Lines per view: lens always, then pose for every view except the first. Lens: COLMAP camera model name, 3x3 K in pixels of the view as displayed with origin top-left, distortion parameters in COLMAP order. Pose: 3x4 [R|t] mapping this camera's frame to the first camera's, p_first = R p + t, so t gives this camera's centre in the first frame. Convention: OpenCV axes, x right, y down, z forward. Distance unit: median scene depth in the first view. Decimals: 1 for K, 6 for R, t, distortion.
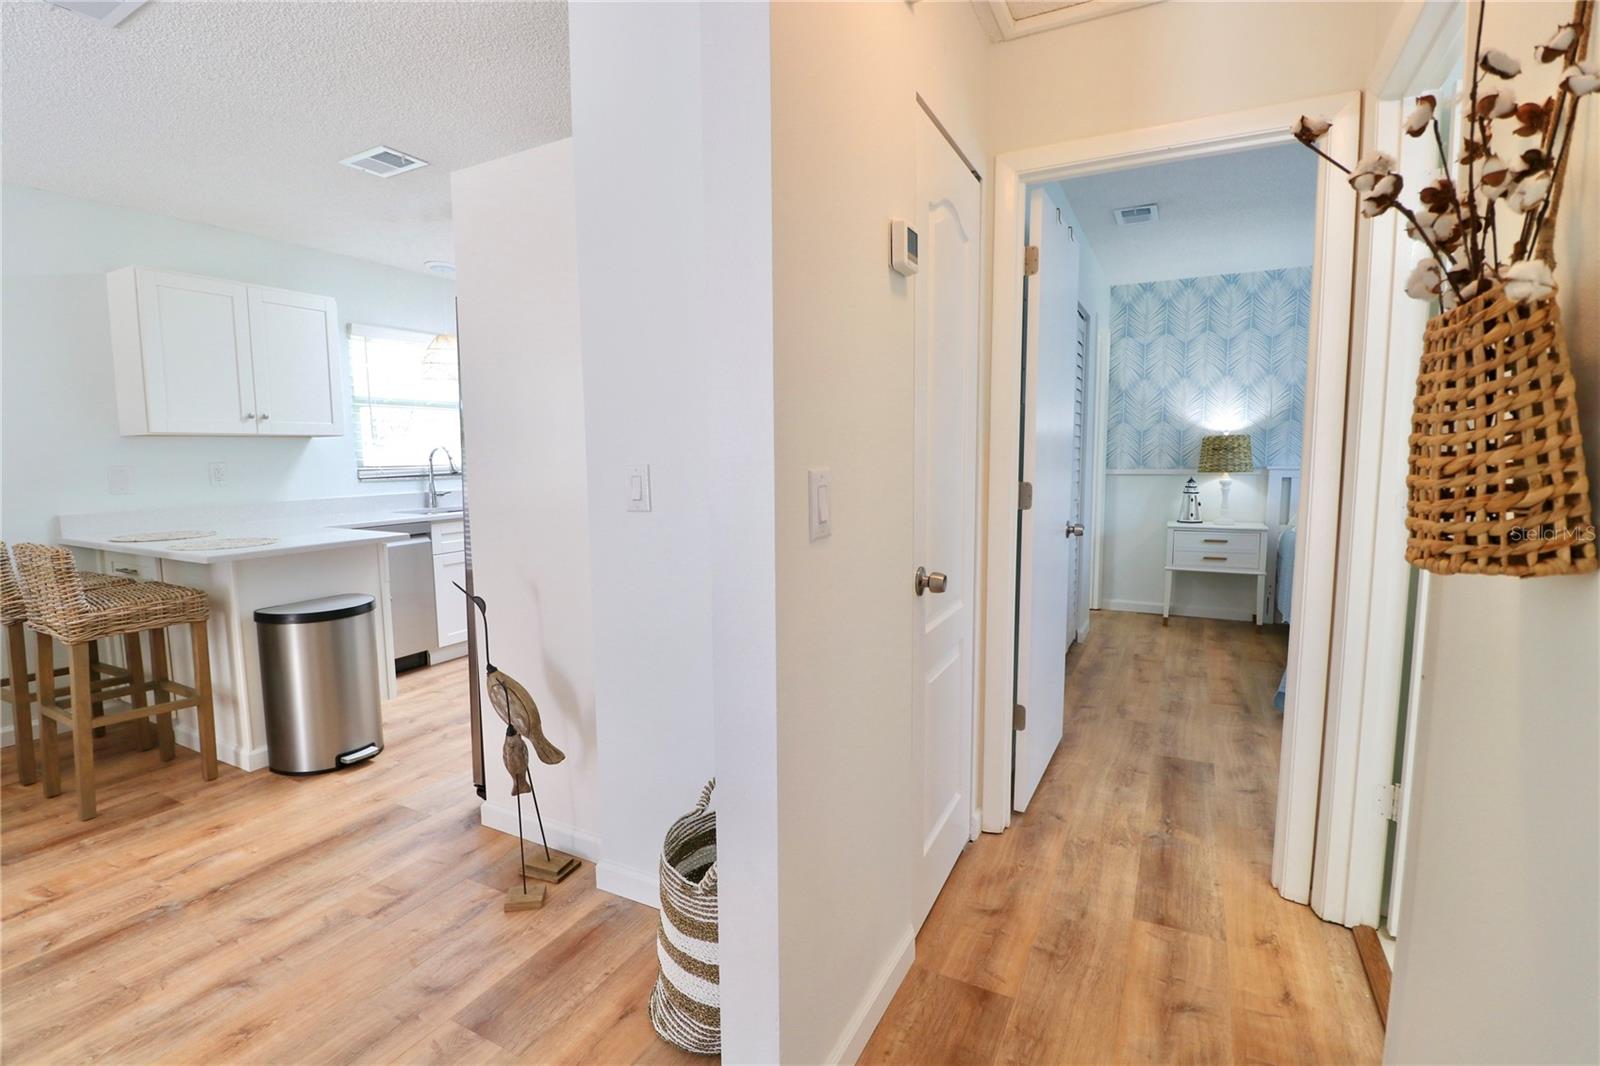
lens RADIAL K [[734.5, 0, 792.7], [0, 734.5, 529.2], [0, 0, 1]] dist [-0.000669, -0.015466]
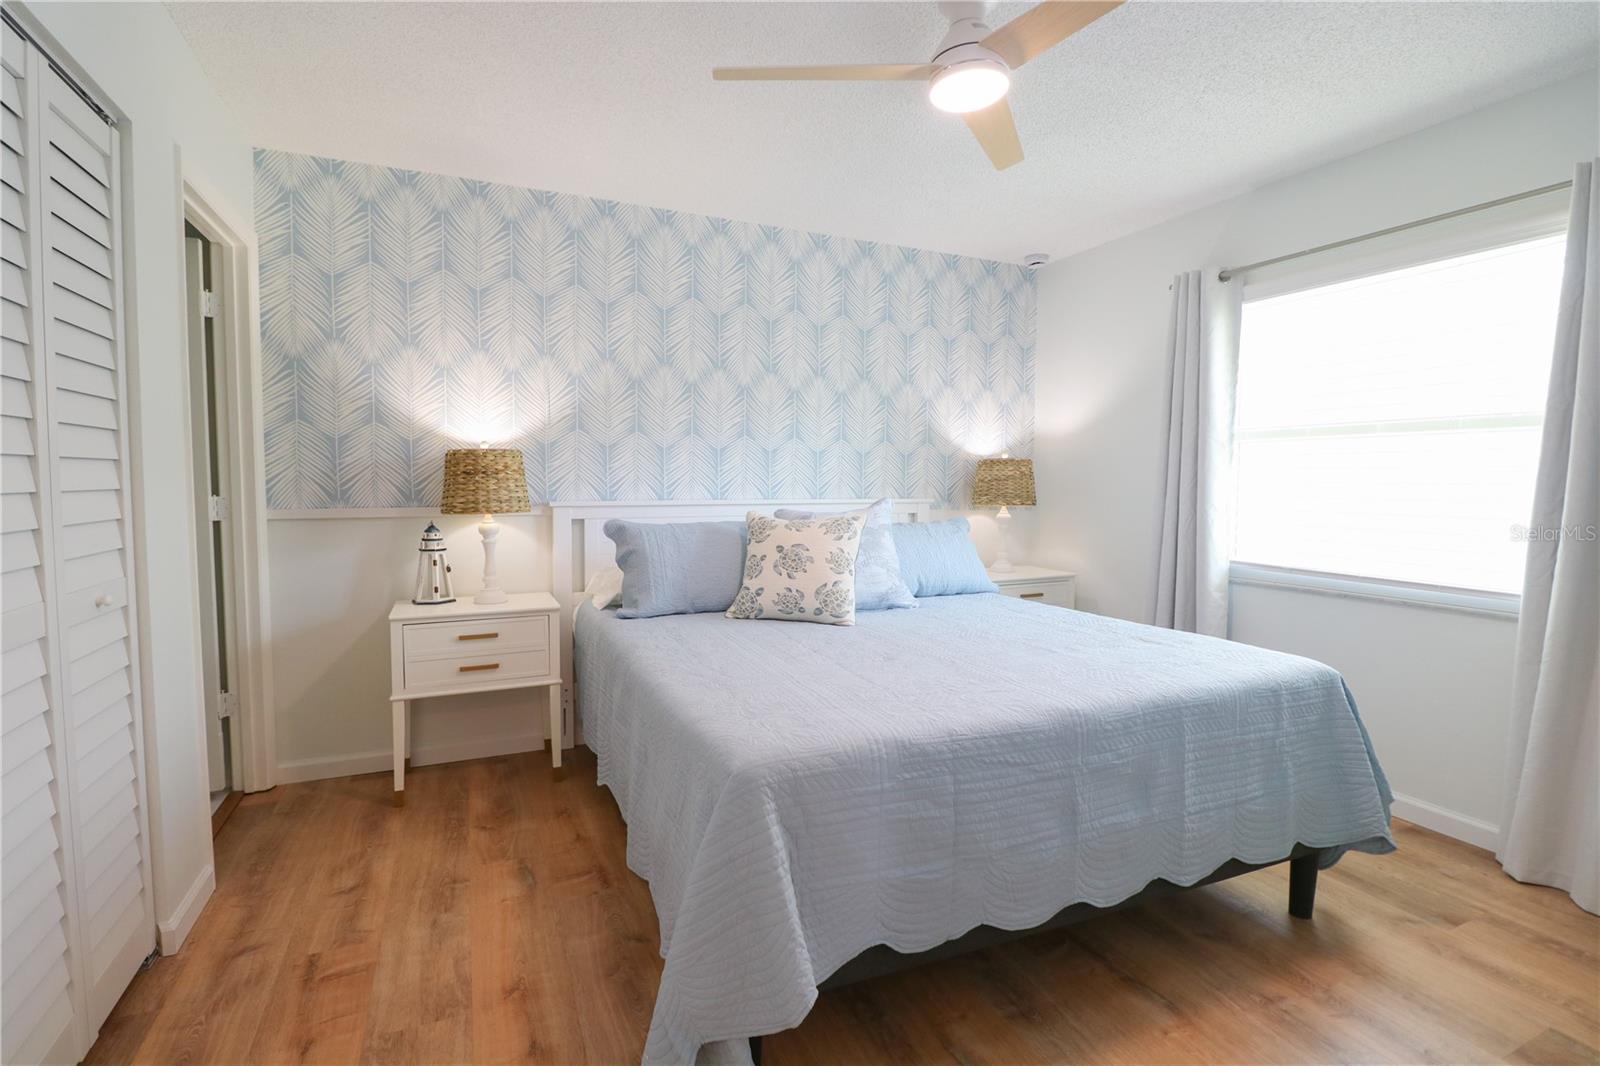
lens RADIAL K [[734.5, 0, 792.7], [0, 734.5, 529.2], [0, 0, 1]] dist [-0.000669, -0.015466]
pose [[0.612651, -0.038328, 0.789423, 0.277318], [0.069046, 0.997600, -0.005150, -0.044829], [-0.787332, 0.057662, 0.613827, 0.450155]]
